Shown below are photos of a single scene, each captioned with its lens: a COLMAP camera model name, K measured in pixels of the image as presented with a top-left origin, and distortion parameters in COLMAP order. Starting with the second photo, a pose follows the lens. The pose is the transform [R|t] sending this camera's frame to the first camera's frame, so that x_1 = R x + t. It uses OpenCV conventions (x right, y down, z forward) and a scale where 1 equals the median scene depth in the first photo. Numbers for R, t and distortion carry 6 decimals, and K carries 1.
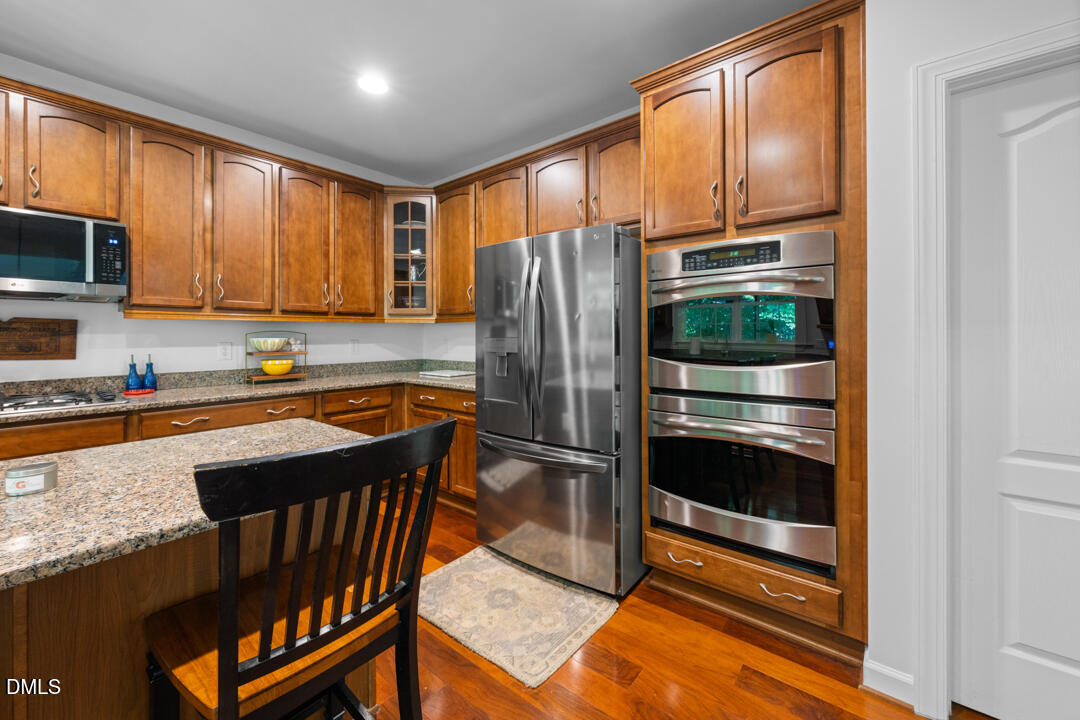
lens RADIAL K [[426.9, 0, 541.5], [0, 426.9, 333.2], [0, 0, 1]] dist [-0.000237, -0.000178]
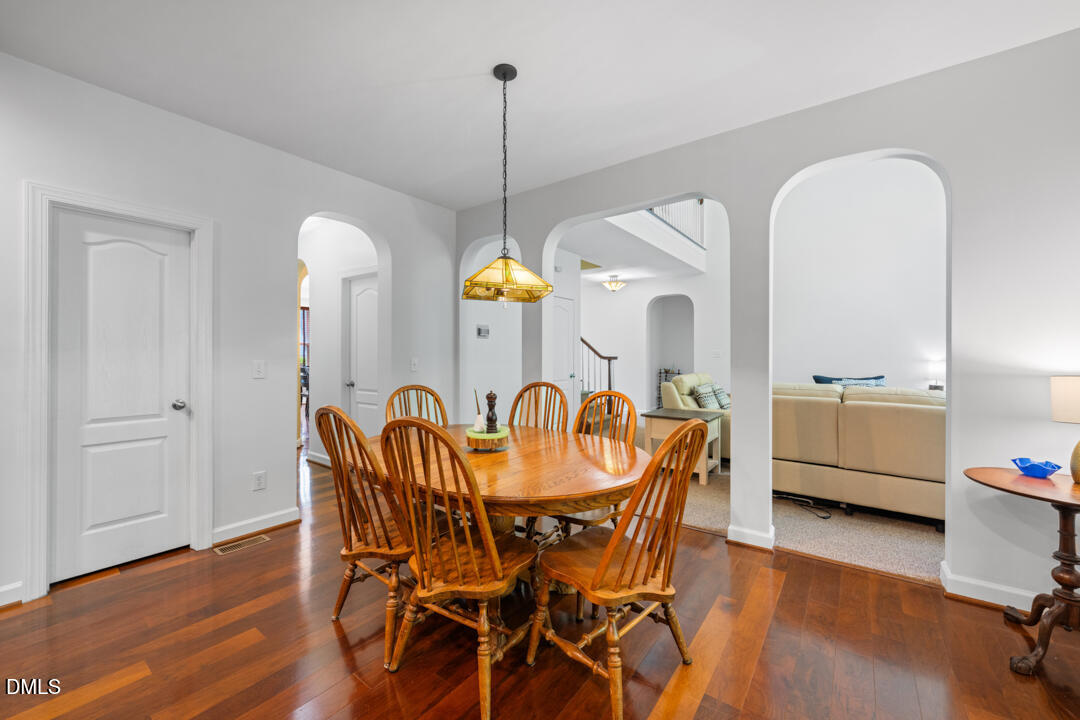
lens RADIAL K [[420.8, 0, 541.2], [0, 420.8, 358.1], [0, 0, 1]] dist [-0.002263, -0.000201]
pose [[-0.046272, -0.000830, 0.998929, -0.339515], [-0.003973, 0.999992, 0.000647, -0.000054], [-0.998921, -0.003939, -0.046275, -0.370763]]
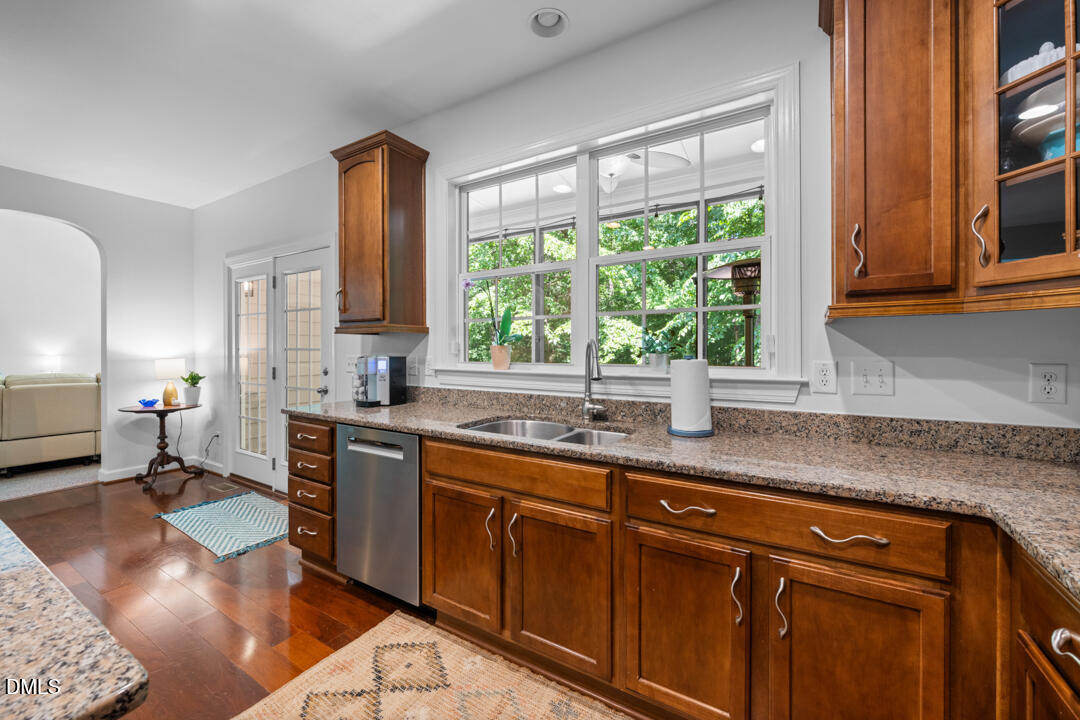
lens RADIAL K [[426.6, 0, 539.8], [0, 426.6, 348.7], [0, 0, 1]] dist [-0.001890, -0.000320]
pose [[-0.990925, 0.004745, -0.134329, -0.815753], [0.005528, 0.999970, -0.005461, 0.003275], [0.134299, -0.006154, -0.990922, 0.397364]]
